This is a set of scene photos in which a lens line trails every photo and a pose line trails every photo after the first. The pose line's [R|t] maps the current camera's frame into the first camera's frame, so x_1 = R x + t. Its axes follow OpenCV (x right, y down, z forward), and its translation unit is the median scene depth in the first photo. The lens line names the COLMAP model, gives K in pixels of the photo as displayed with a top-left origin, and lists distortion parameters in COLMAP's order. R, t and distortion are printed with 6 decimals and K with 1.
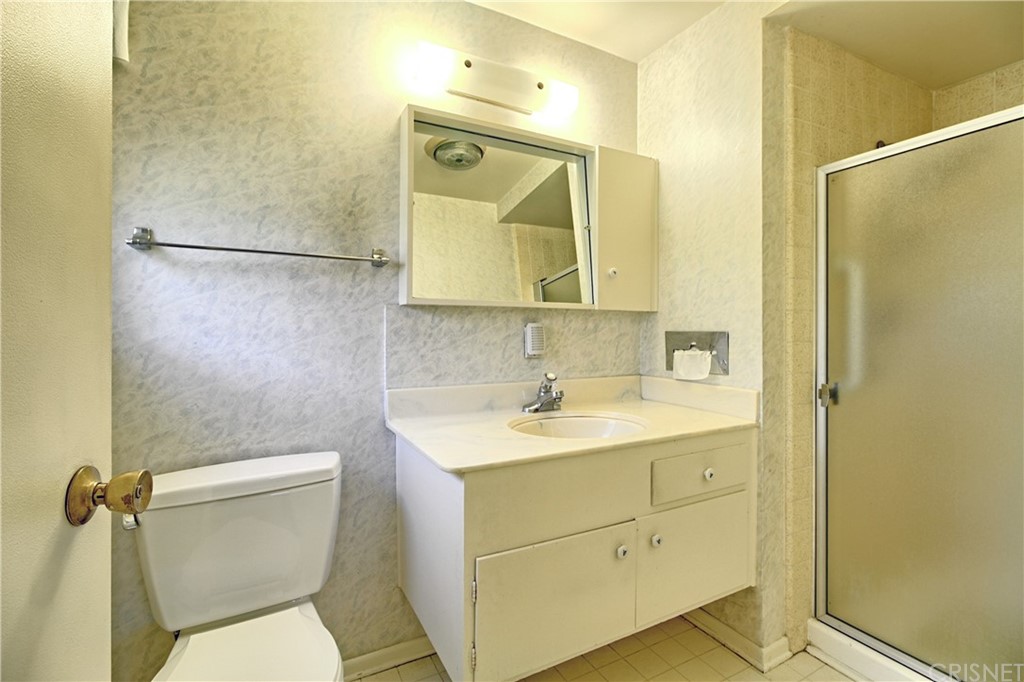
lens RADIAL K [[470.9, 0, 509.3], [0, 470.9, 340.3], [0, 0, 1]] dist [-0.010766, 0.000911]
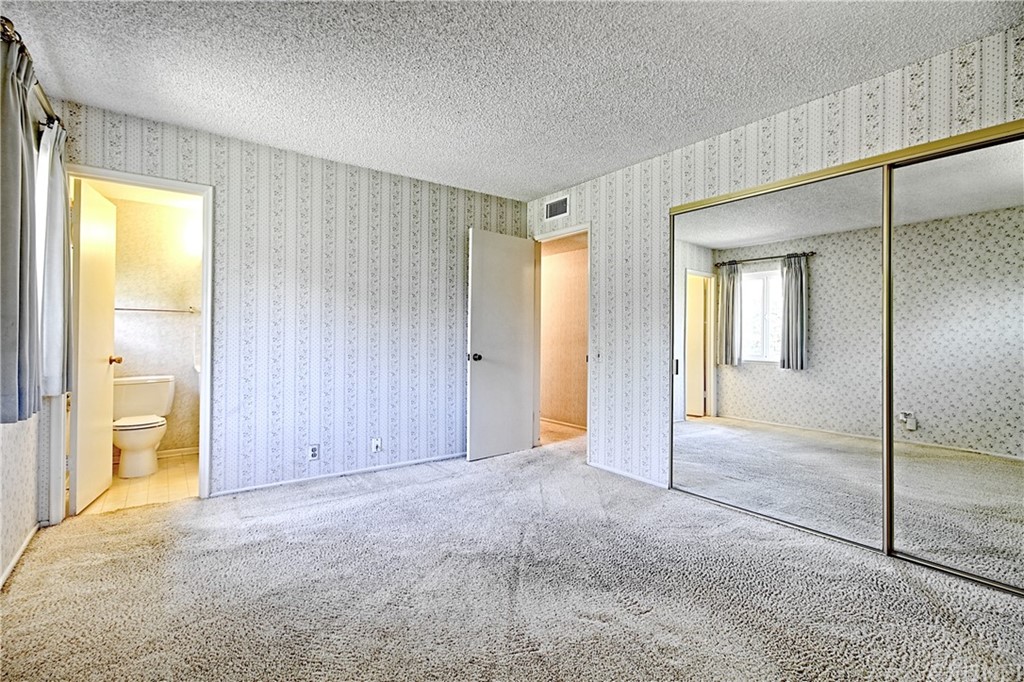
lens RADIAL K [[470.9, 0, 518.2], [0, 470.9, 337.1], [0, 0, 1]] dist [-0.010766, 0.000911]
pose [[0.987563, 0.009766, 0.156919, 1.359758], [-0.008900, 0.999941, -0.006222, -0.008829], [-0.156971, 0.004748, 0.987592, -2.336796]]
